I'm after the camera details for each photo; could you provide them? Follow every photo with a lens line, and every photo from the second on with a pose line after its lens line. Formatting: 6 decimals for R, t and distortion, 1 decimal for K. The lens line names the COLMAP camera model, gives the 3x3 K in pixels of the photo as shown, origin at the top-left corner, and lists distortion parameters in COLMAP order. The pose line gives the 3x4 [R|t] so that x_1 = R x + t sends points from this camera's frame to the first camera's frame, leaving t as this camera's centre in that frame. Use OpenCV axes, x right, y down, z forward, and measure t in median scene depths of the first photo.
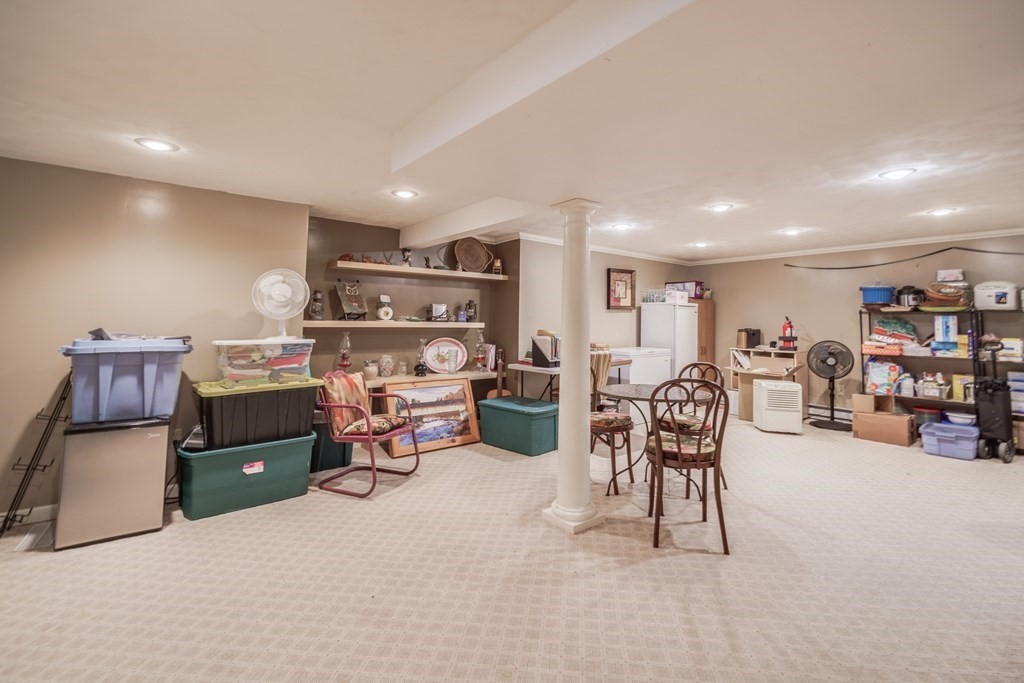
lens RADIAL K [[460.8, 0, 514.1], [0, 460.8, 319.9], [0, 0, 1]] dist [0.001951, 0.000099]
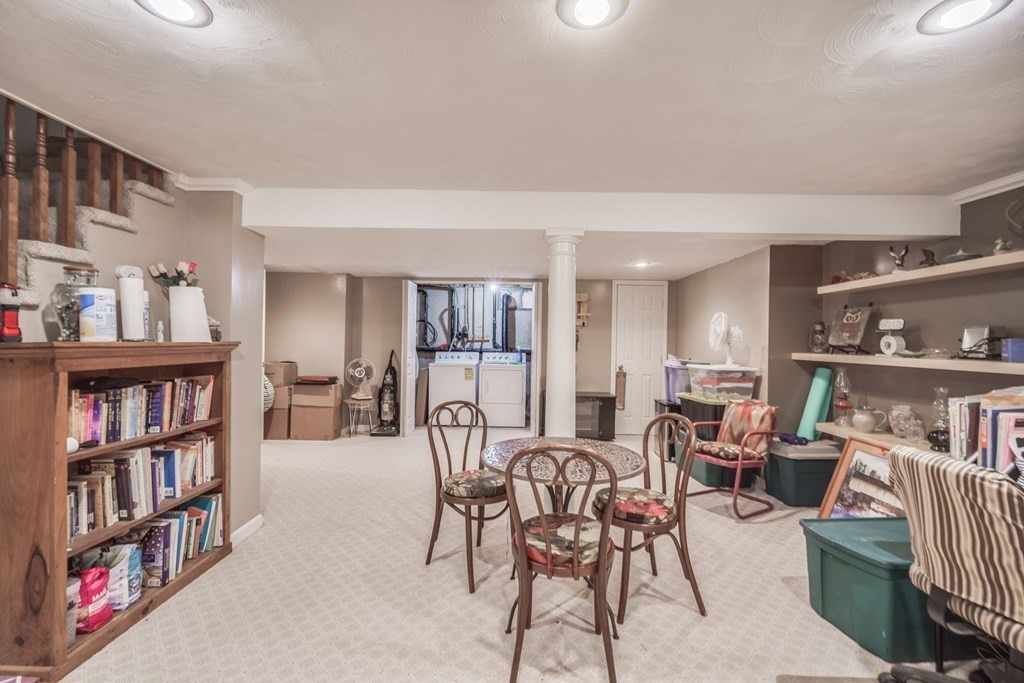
lens RADIAL K [[460.0, 0, 506.9], [0, 460.0, 347.7], [0, 0, 1]] dist [0.001317, -0.000006]
pose [[-0.644535, -0.002772, -0.764570, 0.675281], [-0.015771, 0.999829, 0.009670, -0.007983], [0.764412, 0.018291, -0.644469, 1.059984]]
